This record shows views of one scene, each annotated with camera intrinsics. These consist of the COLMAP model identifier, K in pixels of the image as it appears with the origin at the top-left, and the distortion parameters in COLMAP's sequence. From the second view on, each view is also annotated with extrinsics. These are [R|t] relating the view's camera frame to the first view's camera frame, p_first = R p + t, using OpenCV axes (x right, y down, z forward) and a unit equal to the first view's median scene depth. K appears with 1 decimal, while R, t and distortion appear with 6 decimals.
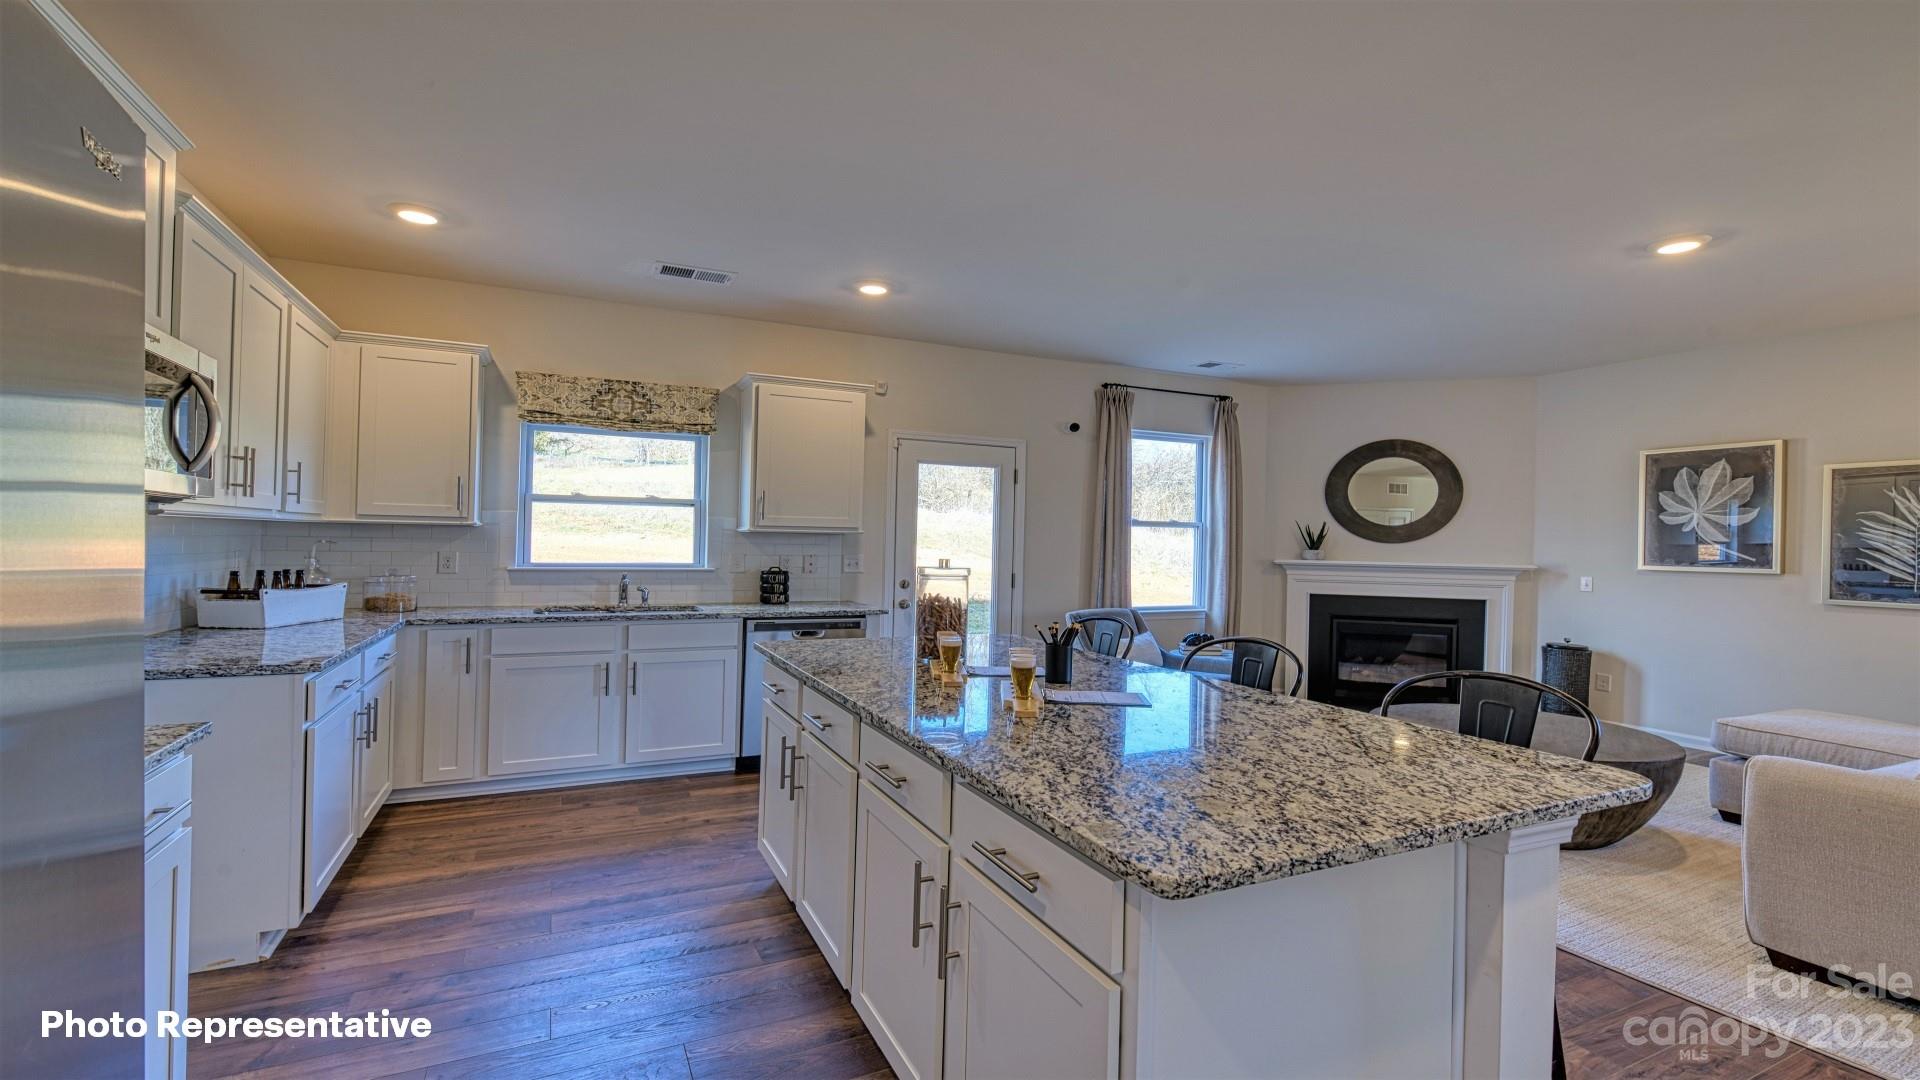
lens RADIAL K [[827.4, 0, 957.2], [0, 827.4, 532.9], [0, 0, 1]] dist [0.003295, -0.002060]
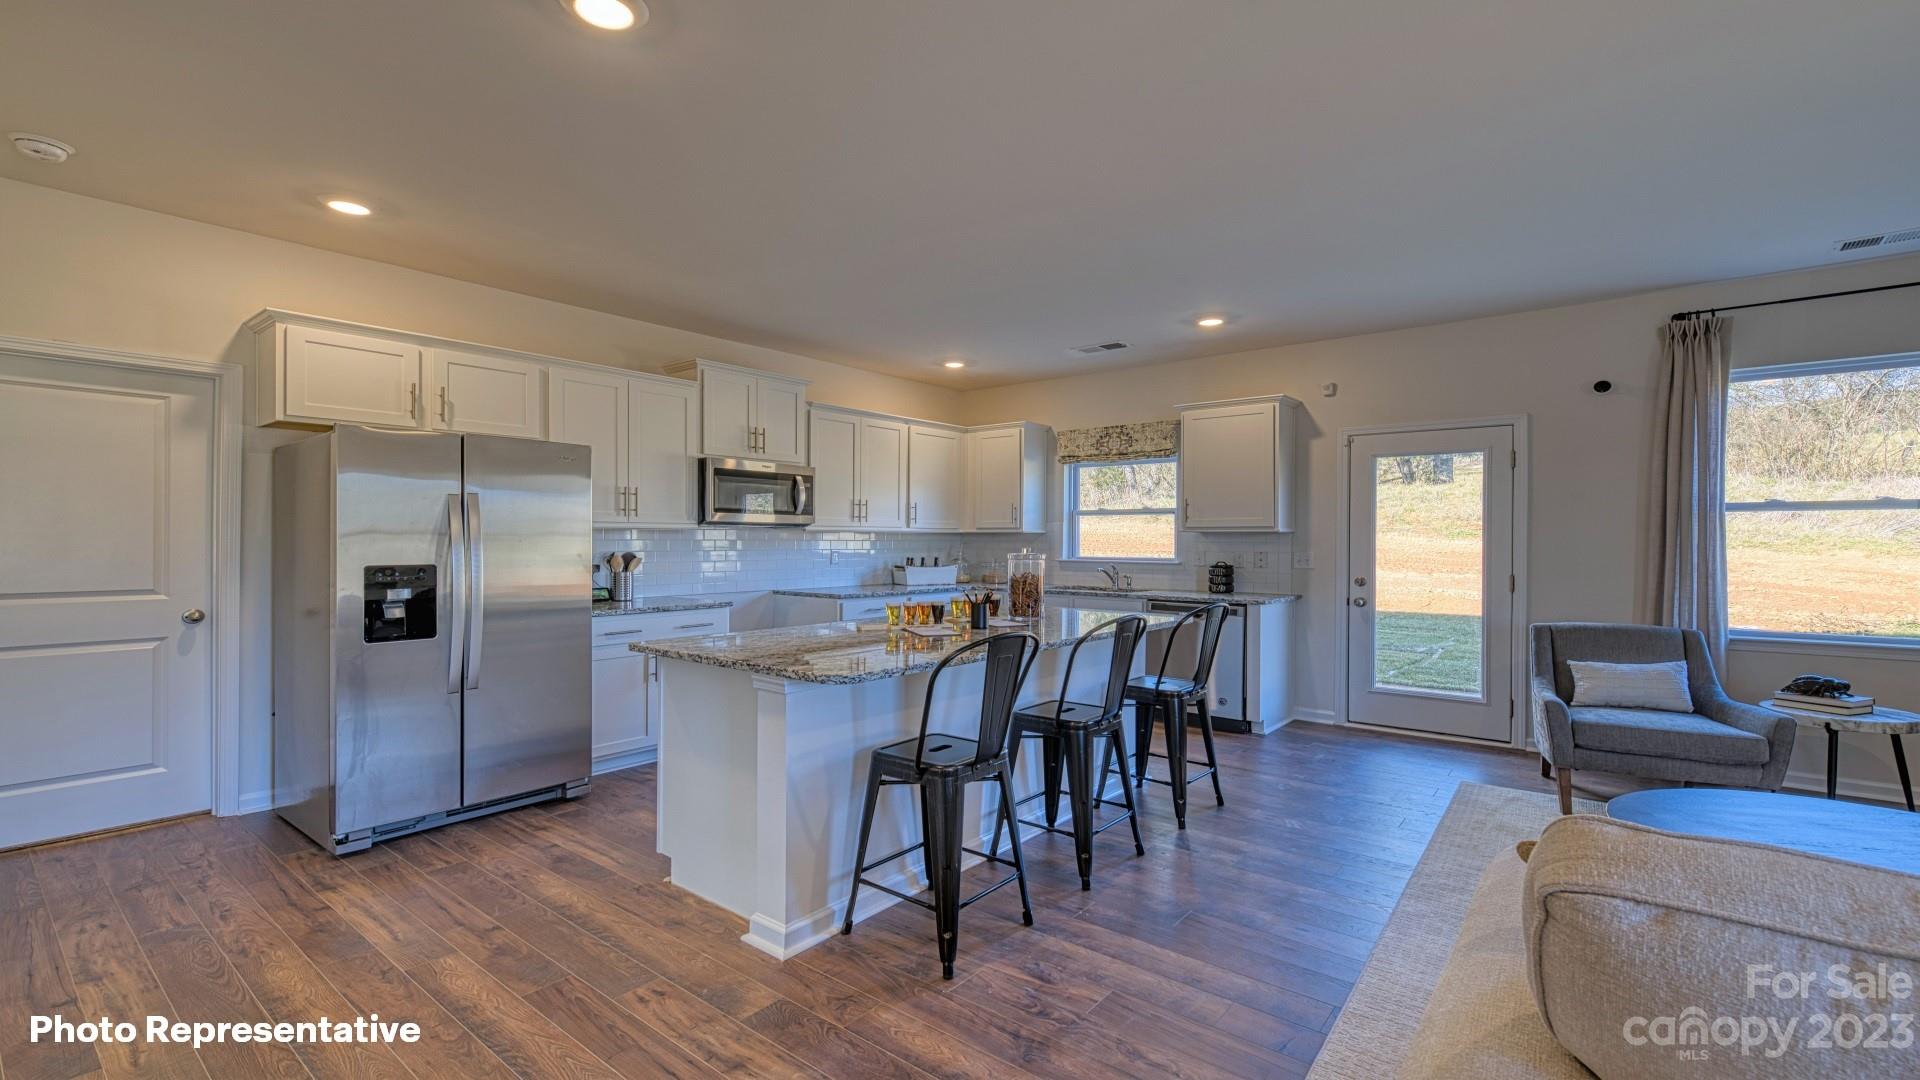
lens RADIAL K [[827.4, 0, 956.5], [0, 827.4, 534.8], [0, 0, 1]] dist [0.003295, -0.002060]
pose [[0.427242, -0.020789, -0.903898, 0.627543], [0.014238, 0.999766, -0.016264, 0.014989], [0.904025, -0.005921, 0.427438, 0.141756]]
